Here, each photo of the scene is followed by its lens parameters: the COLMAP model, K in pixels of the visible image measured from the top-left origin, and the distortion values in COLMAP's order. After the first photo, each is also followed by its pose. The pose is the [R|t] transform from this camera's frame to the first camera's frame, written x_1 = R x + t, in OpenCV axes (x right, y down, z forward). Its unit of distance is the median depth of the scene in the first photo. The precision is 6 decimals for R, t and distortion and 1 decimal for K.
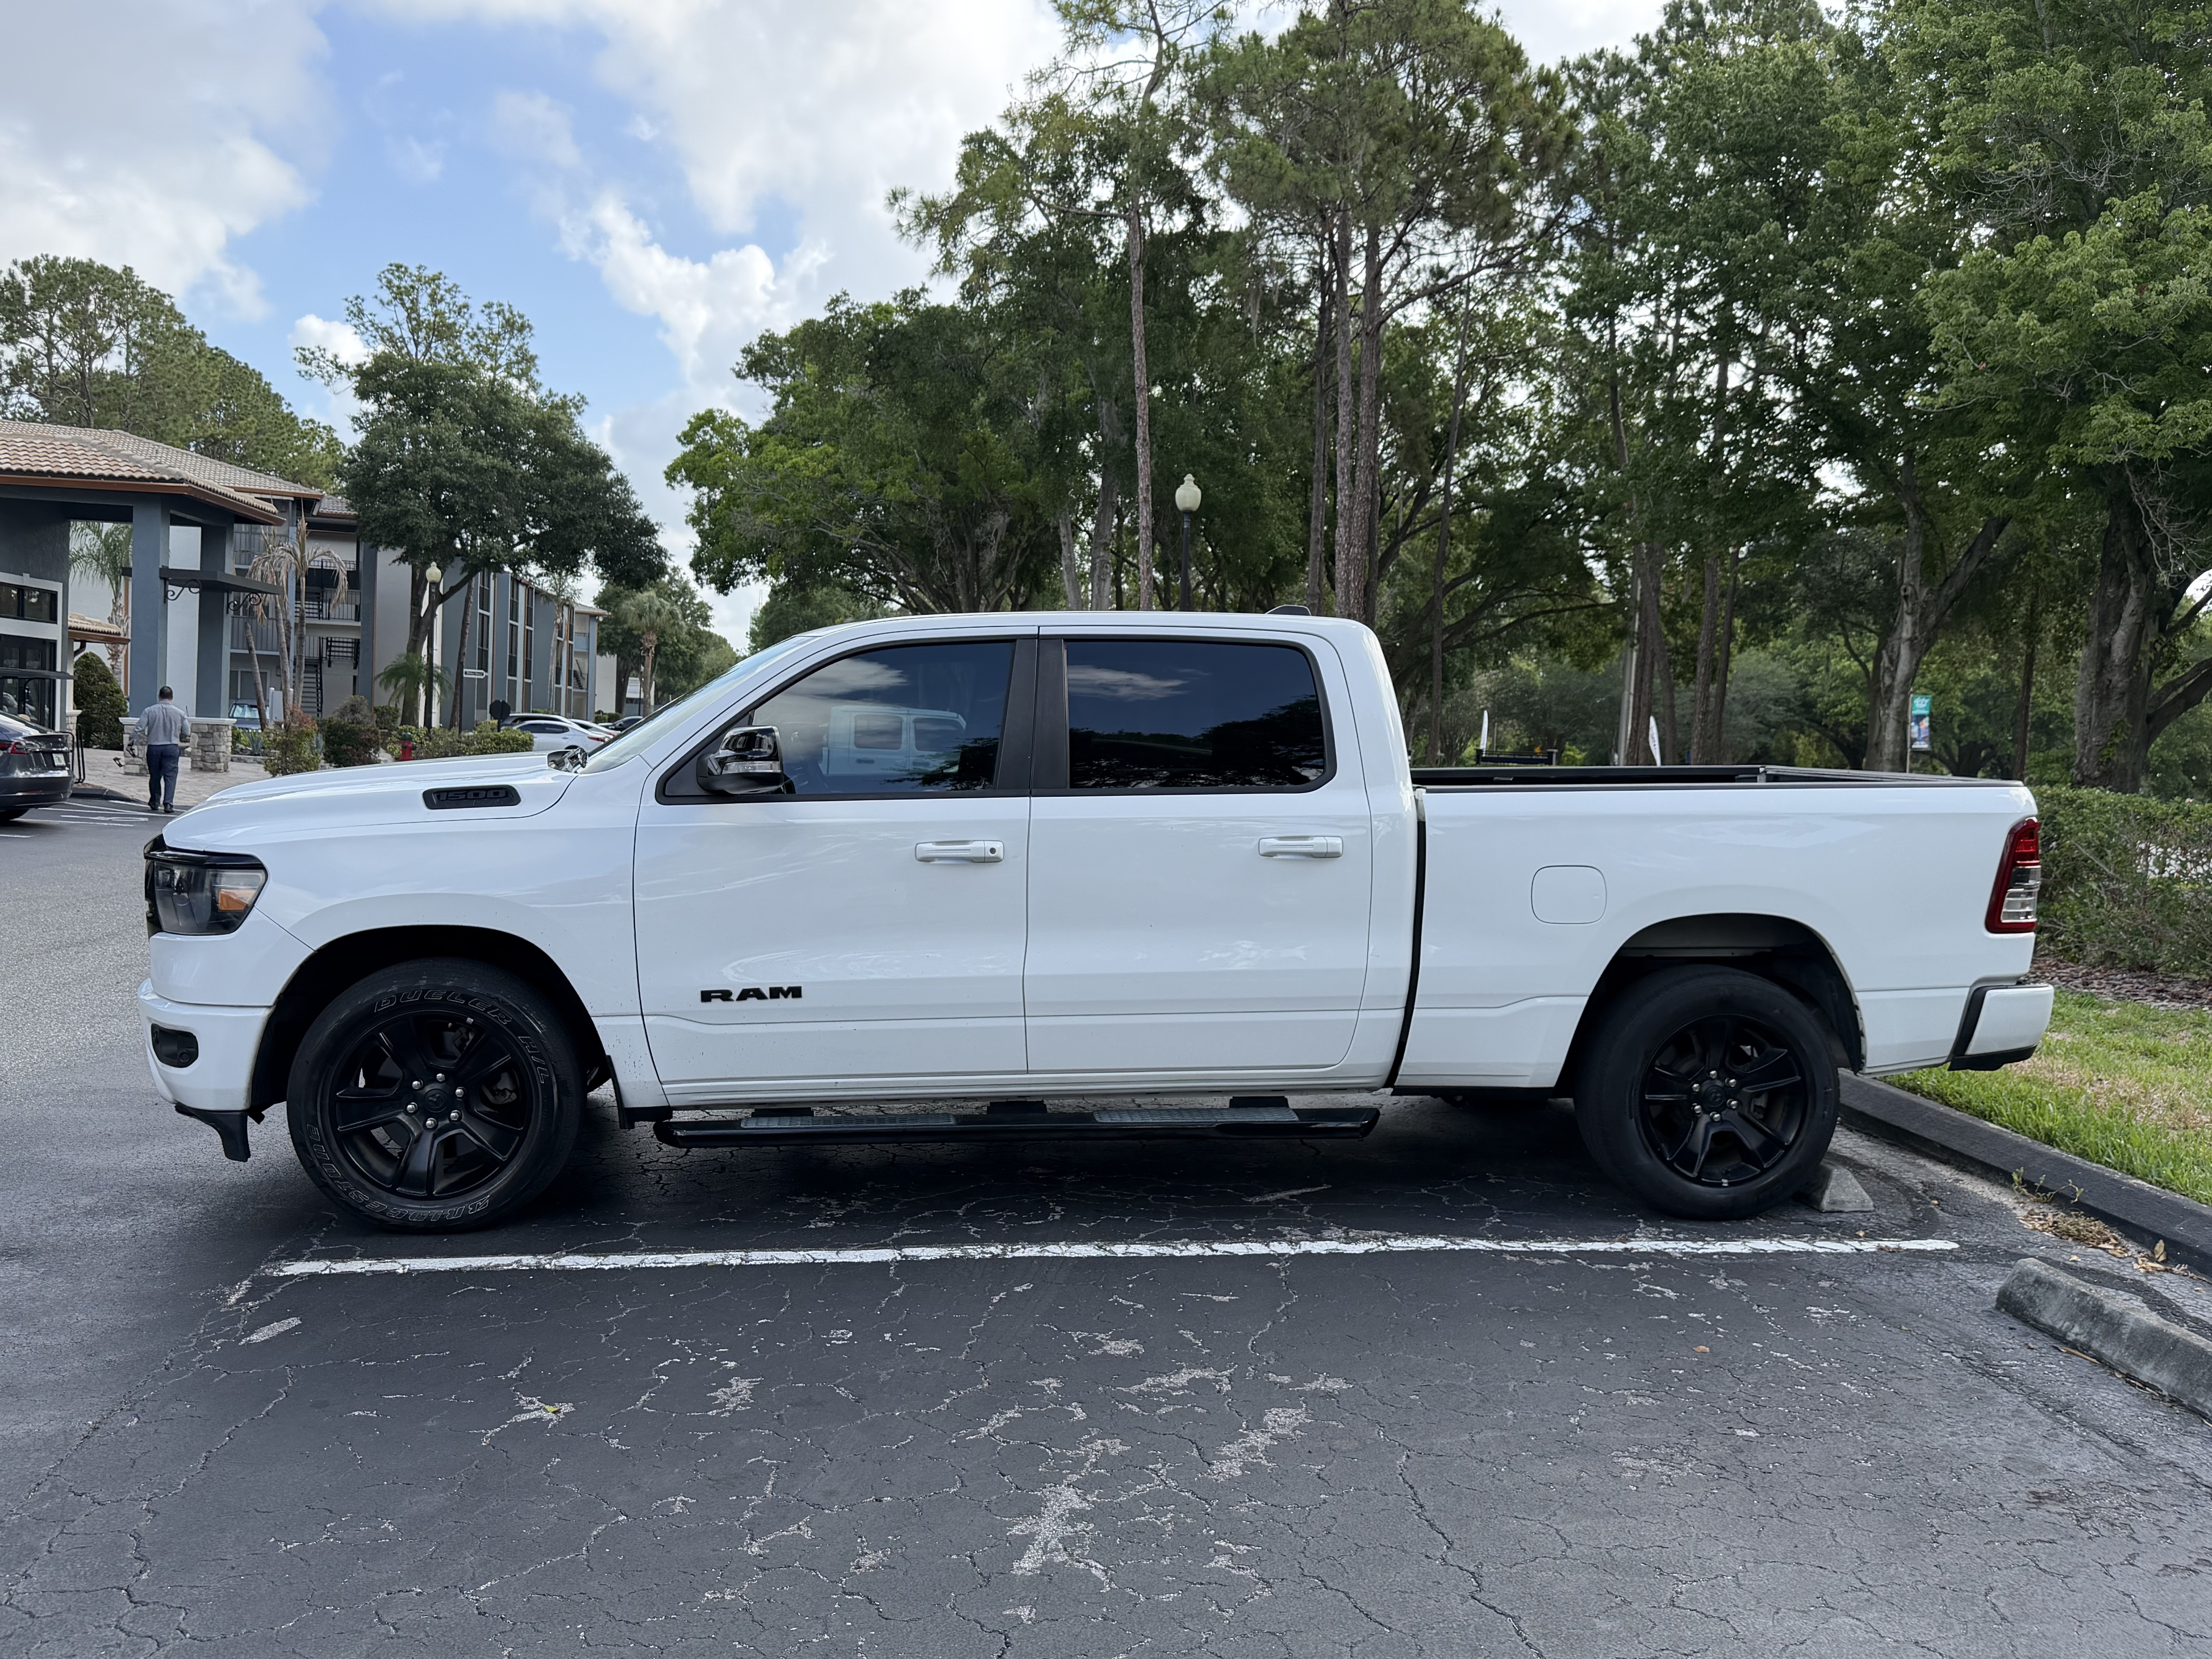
lens RADIAL K [[1835.8, 0, 1106.0], [0, 1835.8, 829.5], [0, 0, 1]] dist [0.099327, -0.089014]
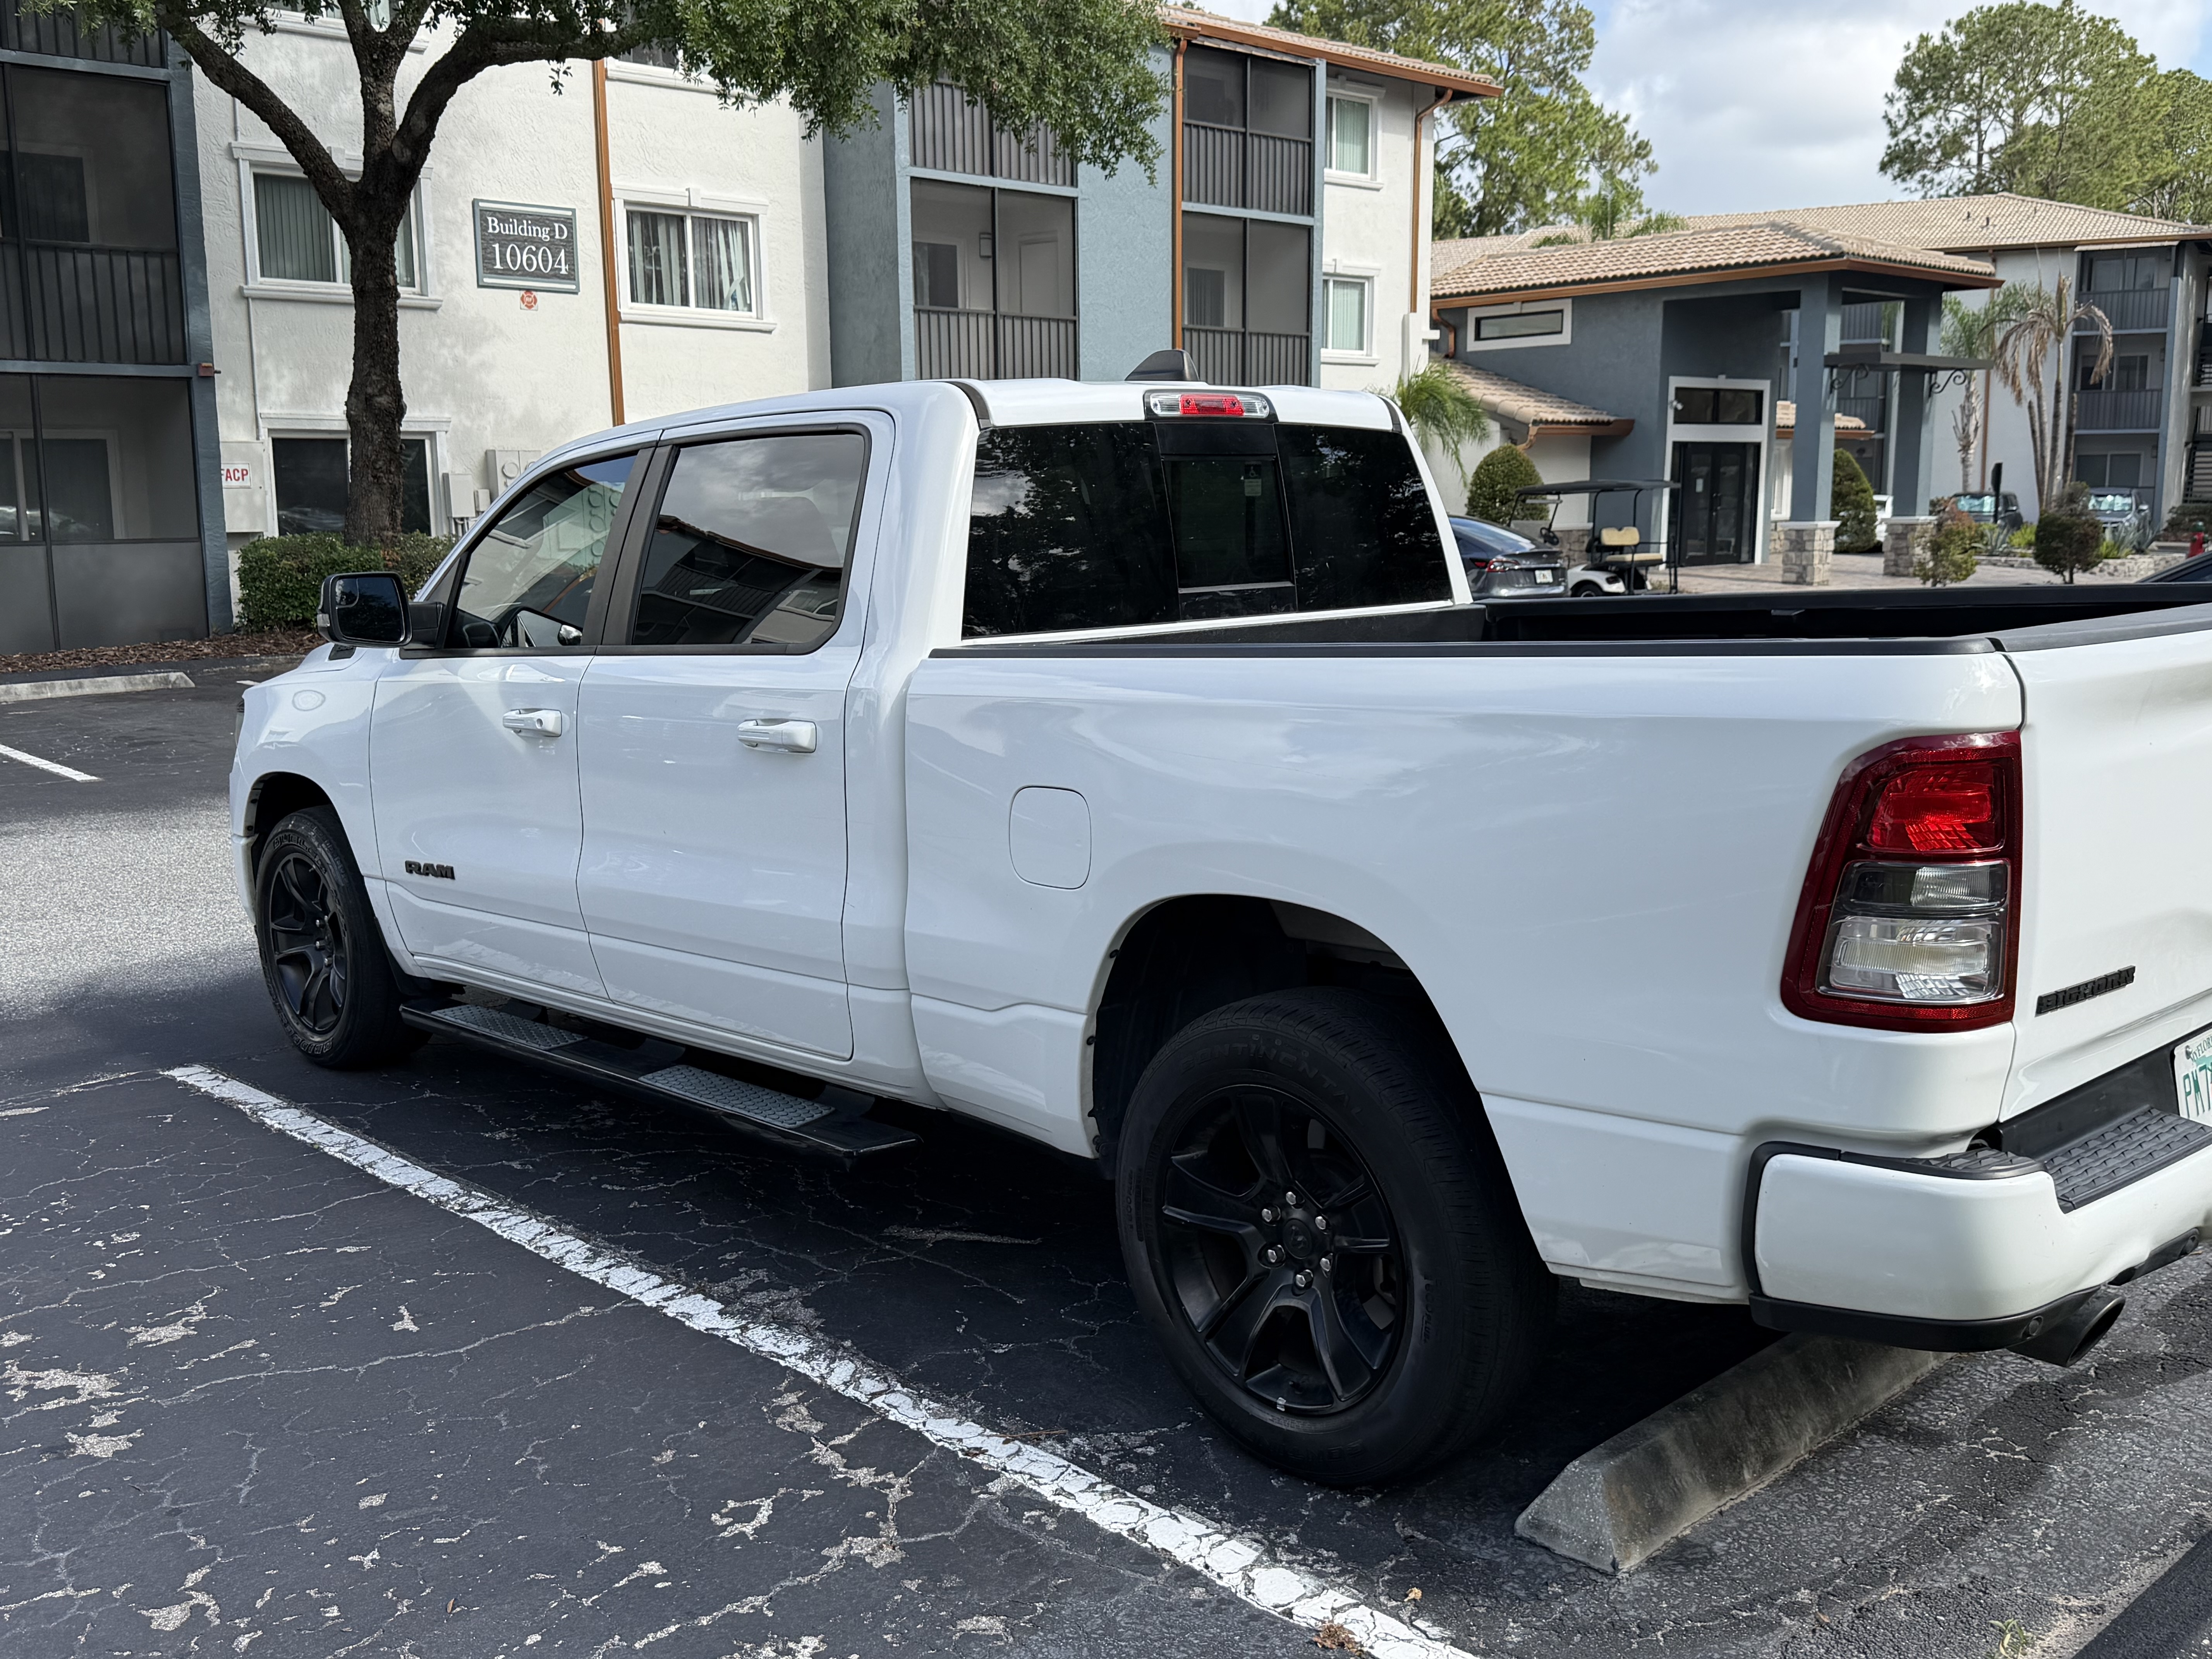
lens RADIAL K [[2071.6, 0, 1106.0], [0, 2071.6, 829.5], [0, 0, 1]] dist [0.097842, -0.167318]
pose [[0.579315, 0.082196, -0.810949, 0.843245], [-0.006693, 0.995349, 0.096105, -0.031888], [0.815076, -0.050247, 0.577170, 0.687872]]
